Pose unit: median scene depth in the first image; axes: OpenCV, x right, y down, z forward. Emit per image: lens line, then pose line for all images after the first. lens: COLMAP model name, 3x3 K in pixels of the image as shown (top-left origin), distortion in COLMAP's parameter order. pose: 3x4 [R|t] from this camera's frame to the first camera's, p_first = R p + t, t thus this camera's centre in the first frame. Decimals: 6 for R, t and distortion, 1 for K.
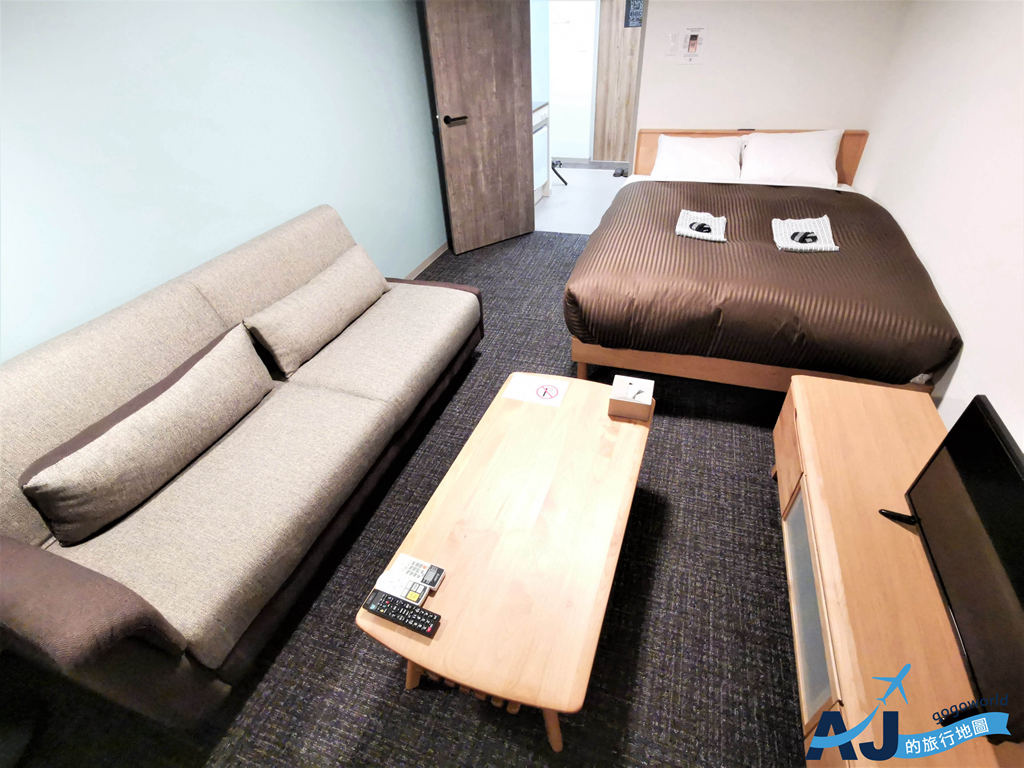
lens RADIAL K [[512.2, 0, 521.8], [0, 512.2, 386.2], [0, 0, 1]] dist [-0.000861, 0.016462]
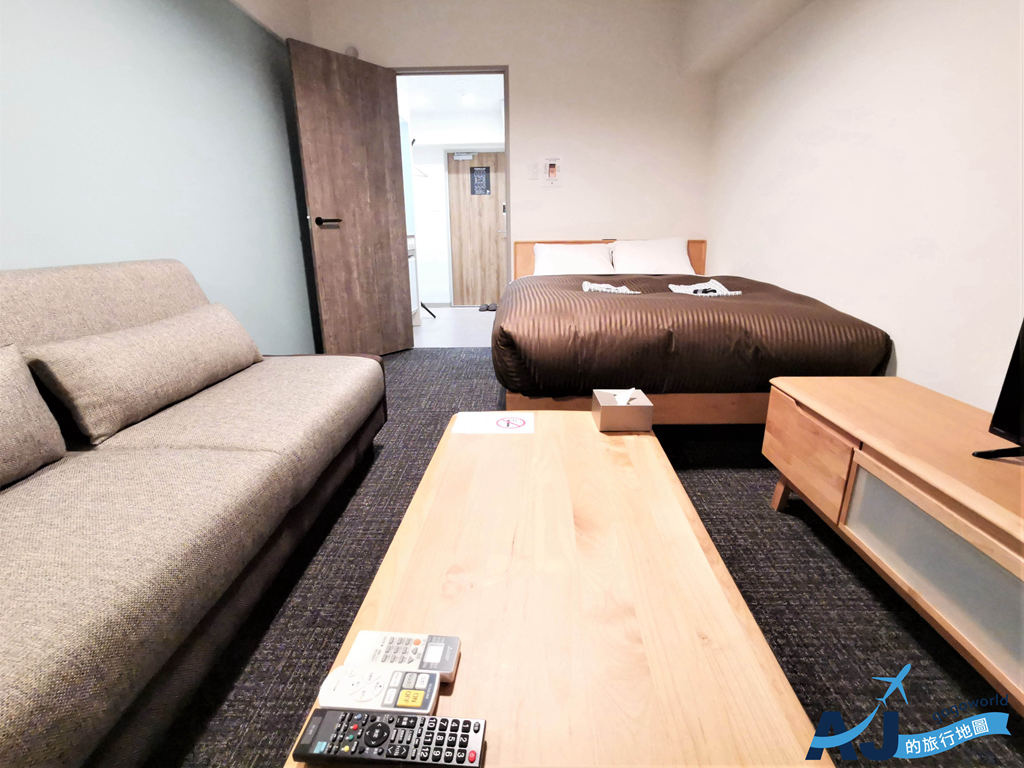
lens RADIAL K [[512.2, 0, 519.0], [0, 512.2, 383.9], [0, 0, 1]] dist [-0.000861, 0.016462]
pose [[0.951790, -0.058363, 0.301148, -0.127849], [0.163025, 0.927853, -0.335426, 0.167253], [-0.259845, 0.368350, 0.892636, 0.238859]]
